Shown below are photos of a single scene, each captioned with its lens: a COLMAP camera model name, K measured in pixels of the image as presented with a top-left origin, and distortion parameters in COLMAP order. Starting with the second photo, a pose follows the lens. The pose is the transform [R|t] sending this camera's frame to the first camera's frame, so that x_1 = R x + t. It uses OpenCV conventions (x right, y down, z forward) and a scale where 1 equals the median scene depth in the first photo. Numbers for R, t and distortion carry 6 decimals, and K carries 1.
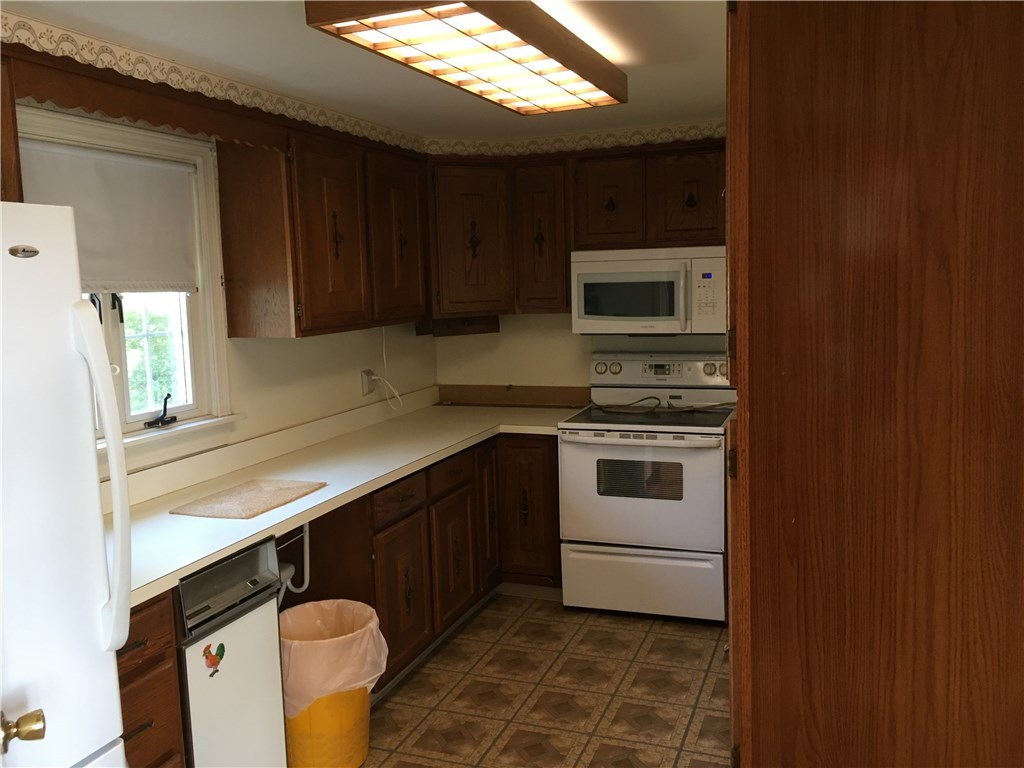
lens RADIAL K [[887.6, 0, 511.3], [0, 887.6, 385.0], [0, 0, 1]] dist [0.090287, -0.114973]
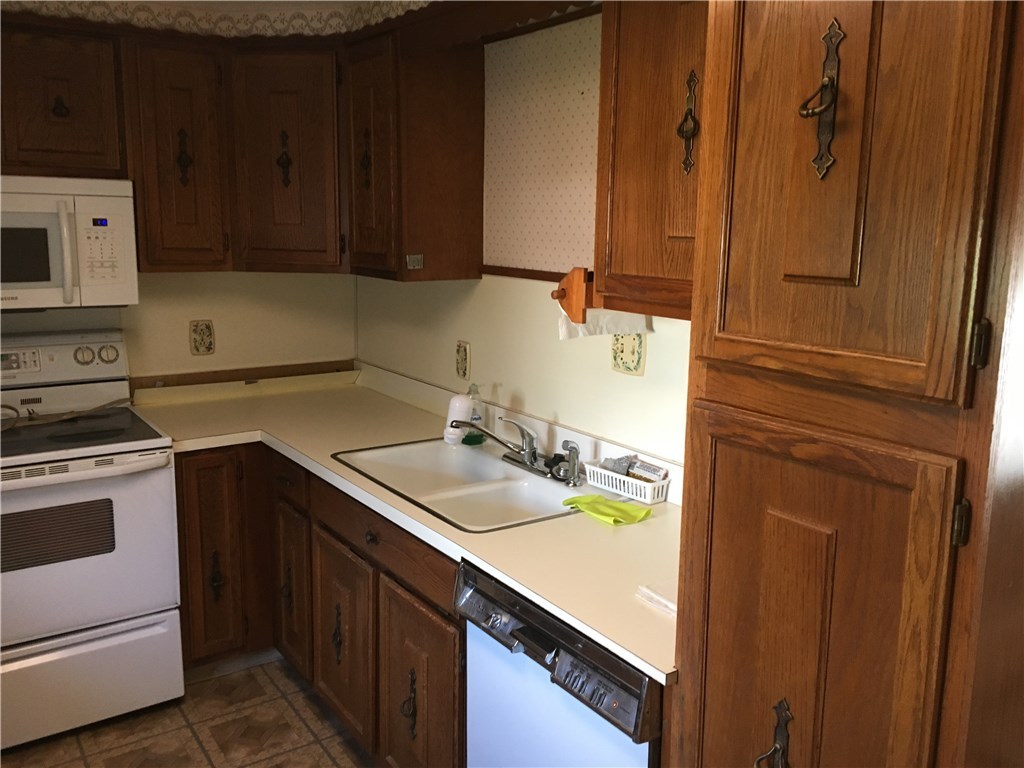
lens RADIAL K [[887.6, 0, 512.8], [0, 887.6, 379.0], [0, 0, 1]] dist [0.090287, -0.114973]
pose [[0.558638, -0.110942, 0.821958, -0.187578], [0.068348, 0.993801, 0.087684, -0.041355], [-0.826591, 0.007195, 0.562758, 0.345452]]
